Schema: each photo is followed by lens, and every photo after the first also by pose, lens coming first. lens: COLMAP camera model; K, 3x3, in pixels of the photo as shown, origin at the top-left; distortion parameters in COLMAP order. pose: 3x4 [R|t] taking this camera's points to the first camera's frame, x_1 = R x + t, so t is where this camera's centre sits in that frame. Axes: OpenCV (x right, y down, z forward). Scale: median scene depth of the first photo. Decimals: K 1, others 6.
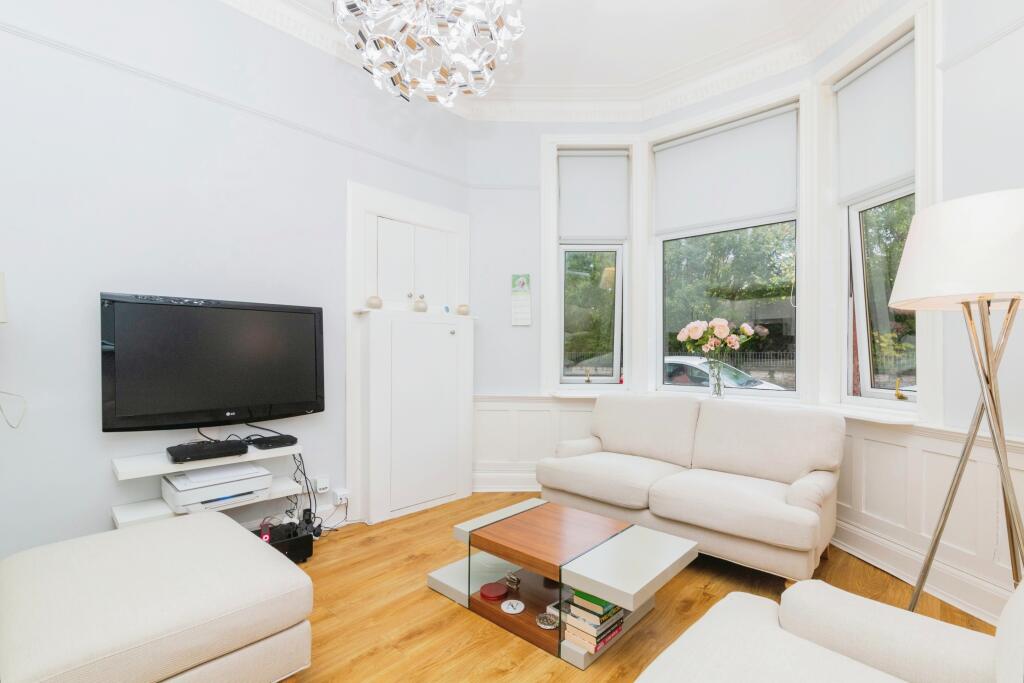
lens RADIAL K [[470.9, 0, 488.8], [0, 470.9, 352.4], [0, 0, 1]] dist [0.002874, -0.000201]
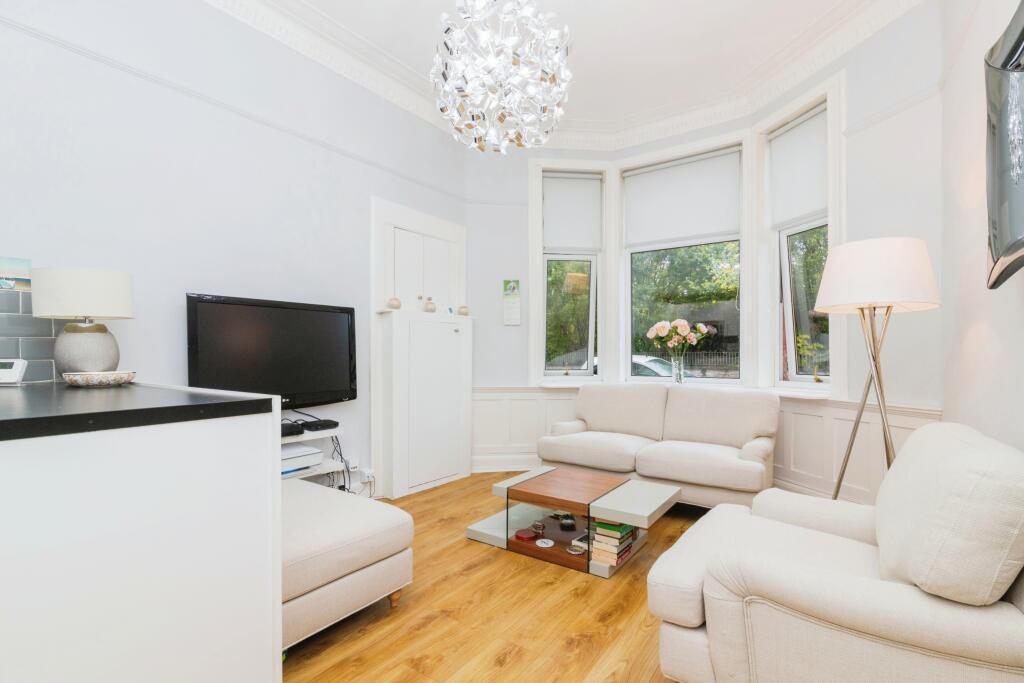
lens RADIAL K [[470.9, 0, 491.1], [0, 470.9, 353.2], [0, 0, 1]] dist [0.002874, -0.000201]
pose [[0.992676, -0.003333, 0.120764, -0.167185], [0.003452, 0.999994, -0.000775, 0.016647], [-0.120761, 0.001186, 0.992681, -0.170572]]
